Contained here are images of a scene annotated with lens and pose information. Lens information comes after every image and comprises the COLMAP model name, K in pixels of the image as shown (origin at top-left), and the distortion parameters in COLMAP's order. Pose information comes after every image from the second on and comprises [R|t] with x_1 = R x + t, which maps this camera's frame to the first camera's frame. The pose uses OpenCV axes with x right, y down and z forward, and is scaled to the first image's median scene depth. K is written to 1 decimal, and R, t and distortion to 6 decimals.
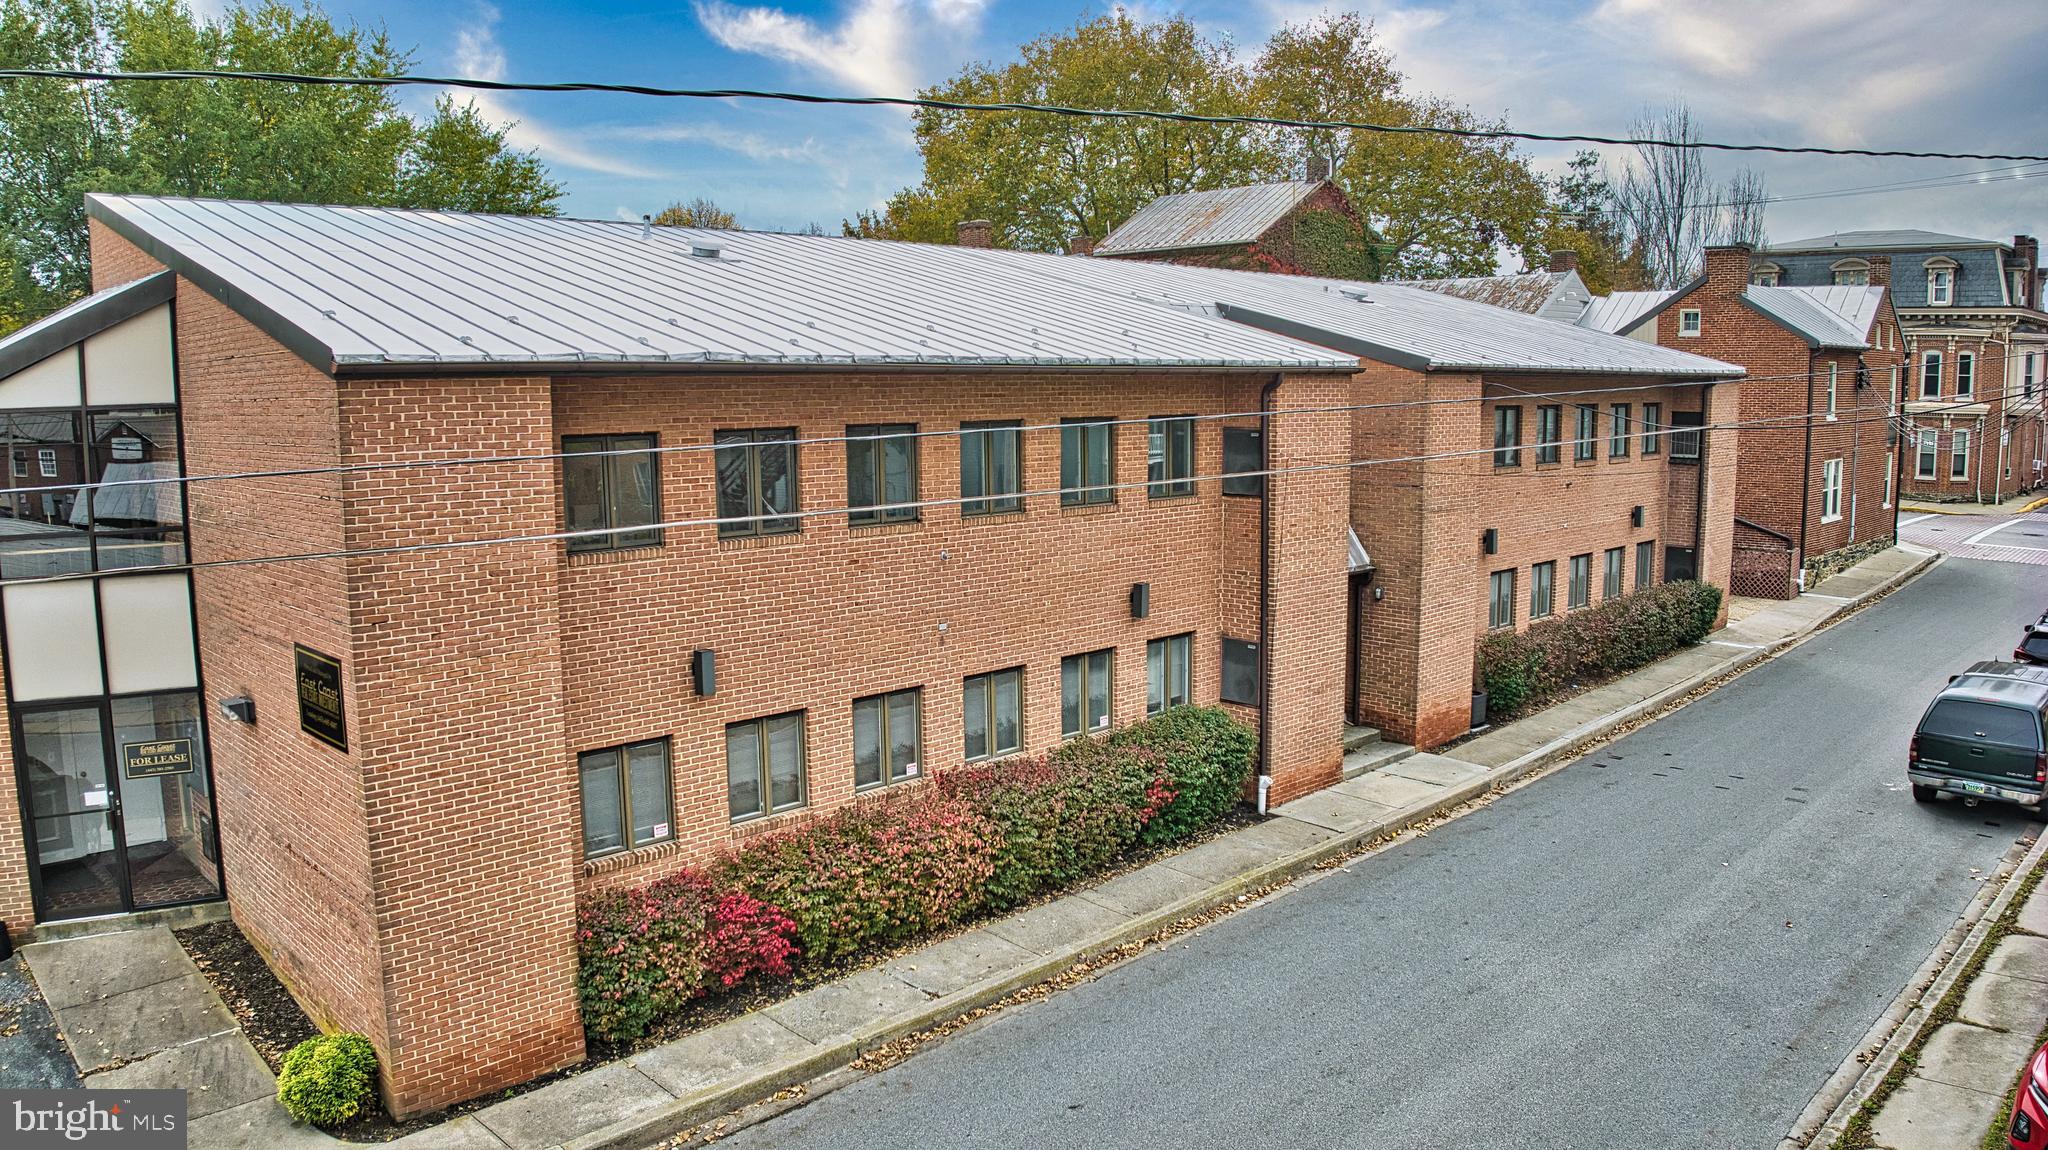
lens RADIAL K [[1441.8, 0, 1033.2], [0, 1441.8, 579.9], [0, 0, 1]] dist [-0.107402, -0.006089]
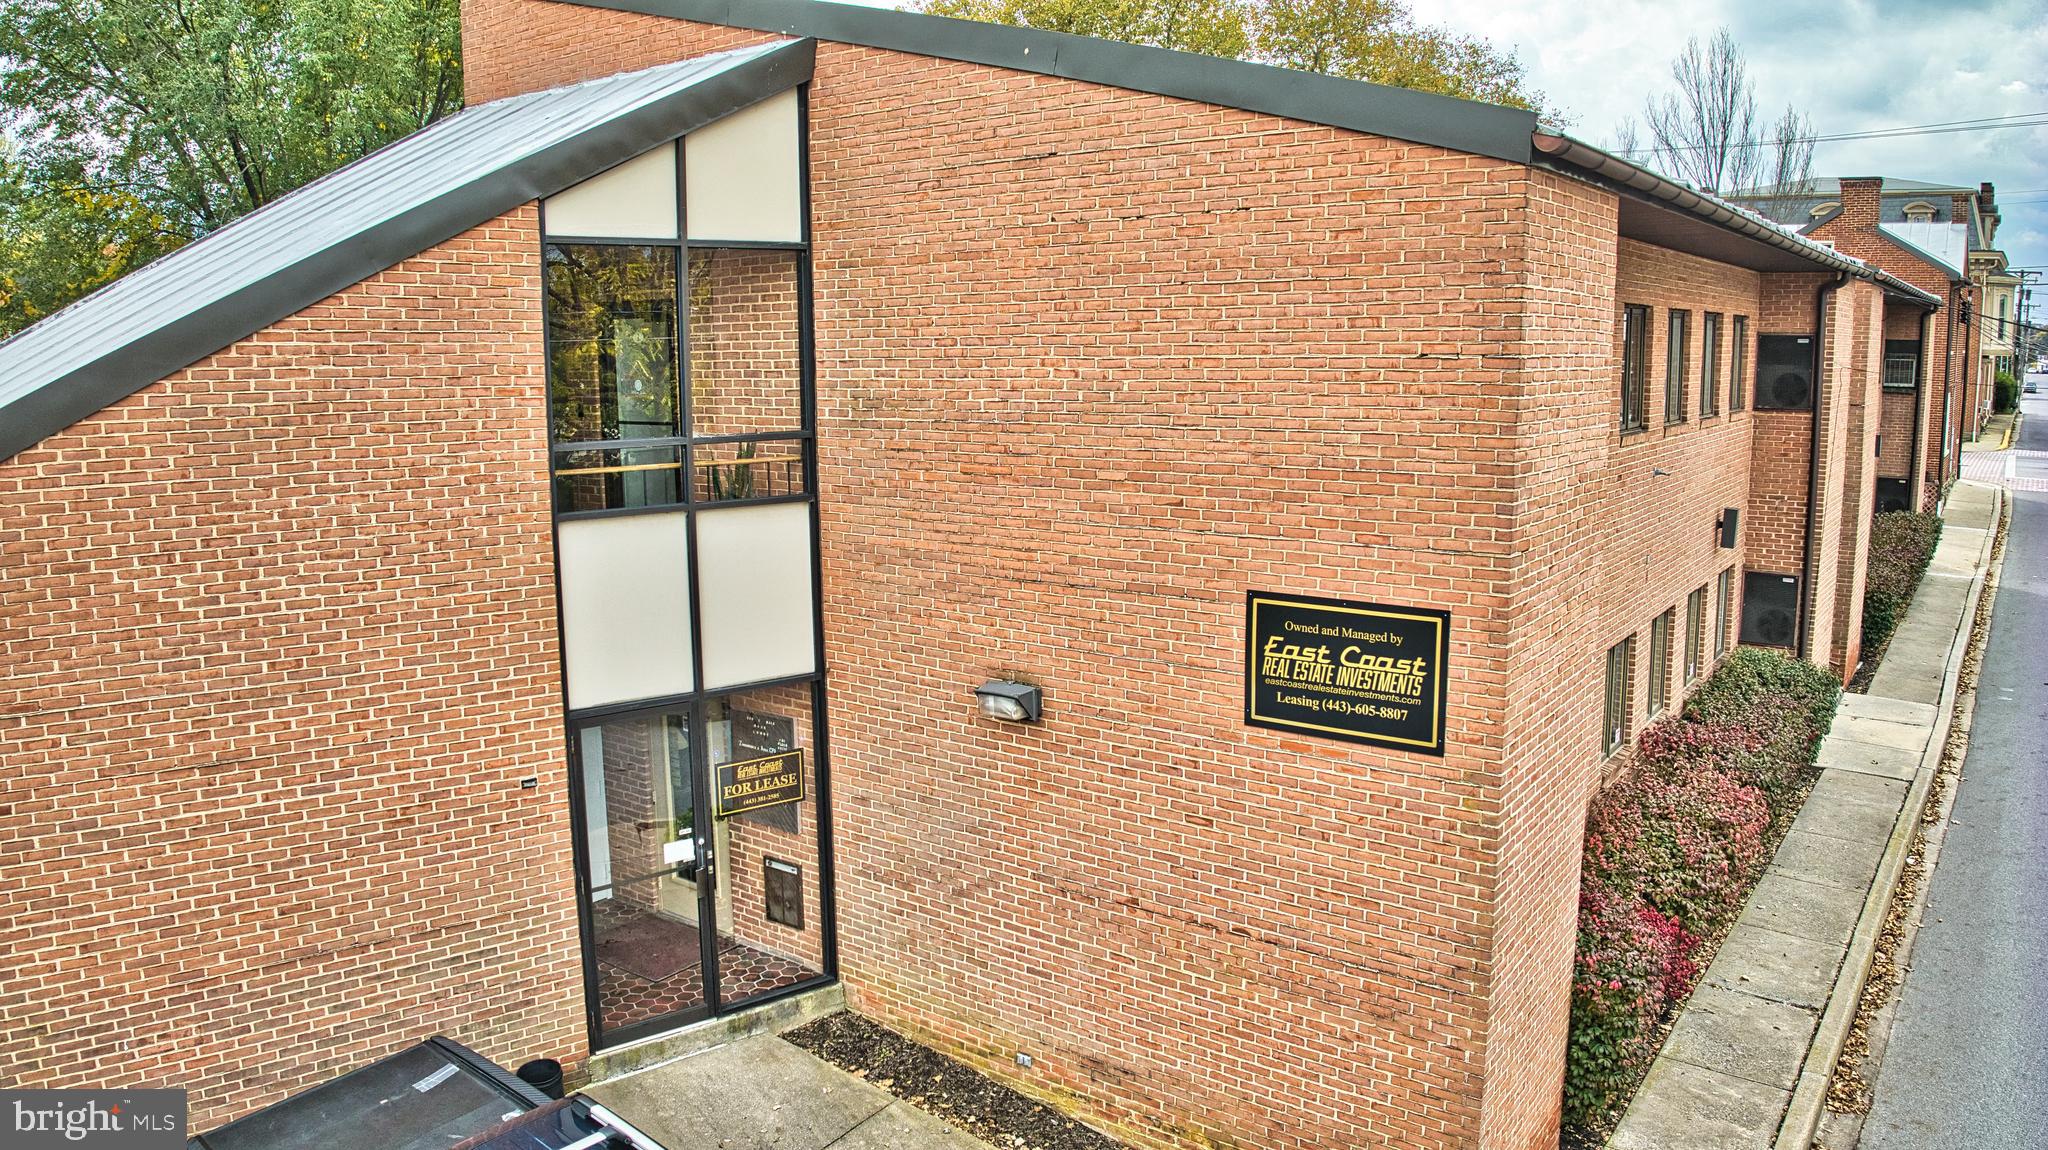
lens RADIAL K [[1441.8, 0, 1033.2], [0, 1441.8, 579.9], [0, 0, 1]] dist [-0.107402, -0.006089]
pose [[0.987959, -0.027318, 0.152283, -0.551906], [0.023365, 0.999343, 0.027692, 0.014216], [-0.152939, -0.023801, 0.987949, 0.270817]]
